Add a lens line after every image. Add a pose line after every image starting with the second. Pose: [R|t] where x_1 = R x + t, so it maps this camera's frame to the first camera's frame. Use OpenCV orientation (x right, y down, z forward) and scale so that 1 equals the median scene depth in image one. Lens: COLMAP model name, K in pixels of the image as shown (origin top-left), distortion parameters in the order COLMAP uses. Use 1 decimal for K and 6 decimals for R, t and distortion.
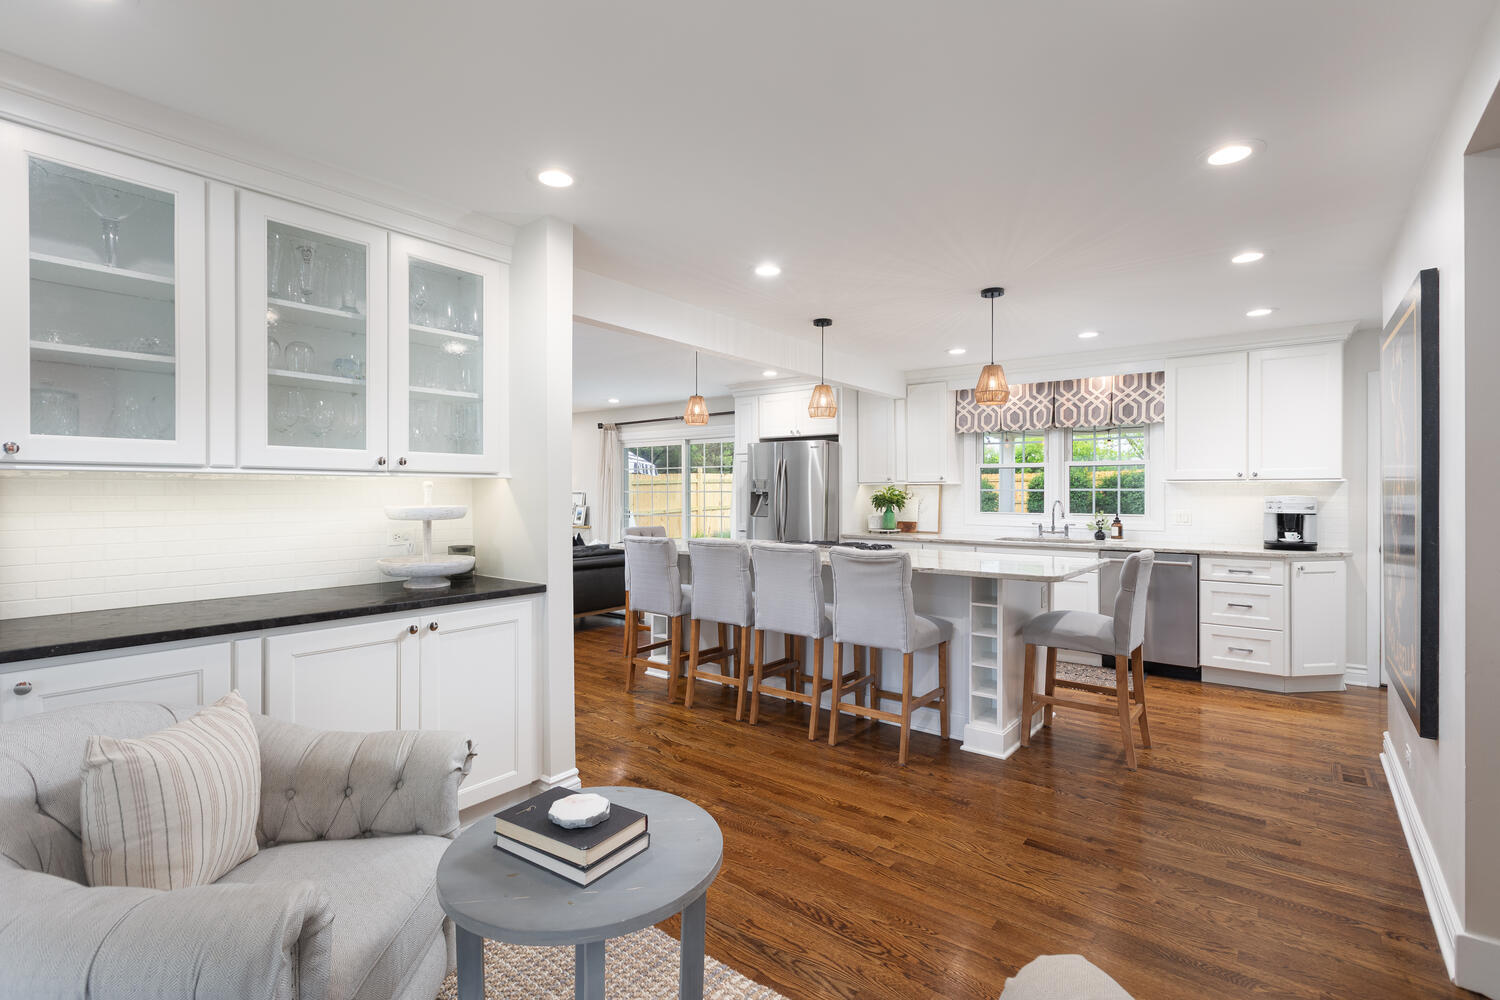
lens RADIAL K [[688.9, 0, 755.5], [0, 688.9, 490.7], [0, 0, 1]] dist [0.002207, 0.000187]
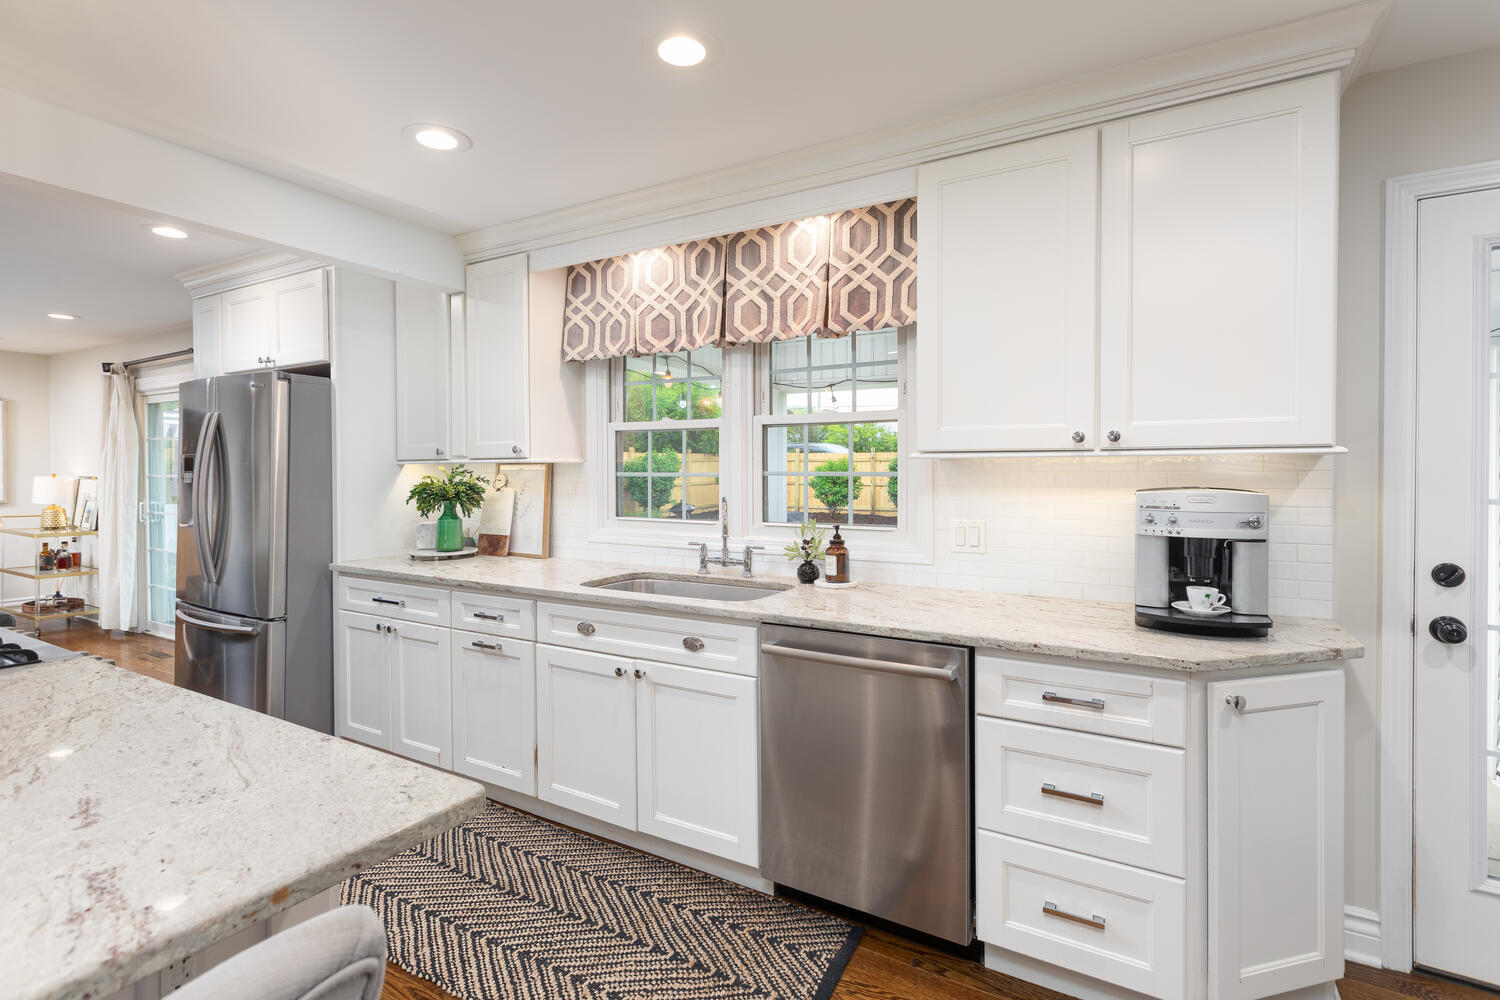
lens RADIAL K [[710.0, 0, 720.5], [0, 710.0, 477.4], [0, 0, 1]] dist [0.015431, 0.000222]
pose [[0.994571, -0.002669, 0.104025, 0.405940], [0.001815, 0.999964, 0.008312, -0.003581], [-0.104044, -0.008078, 0.994540, 0.548016]]
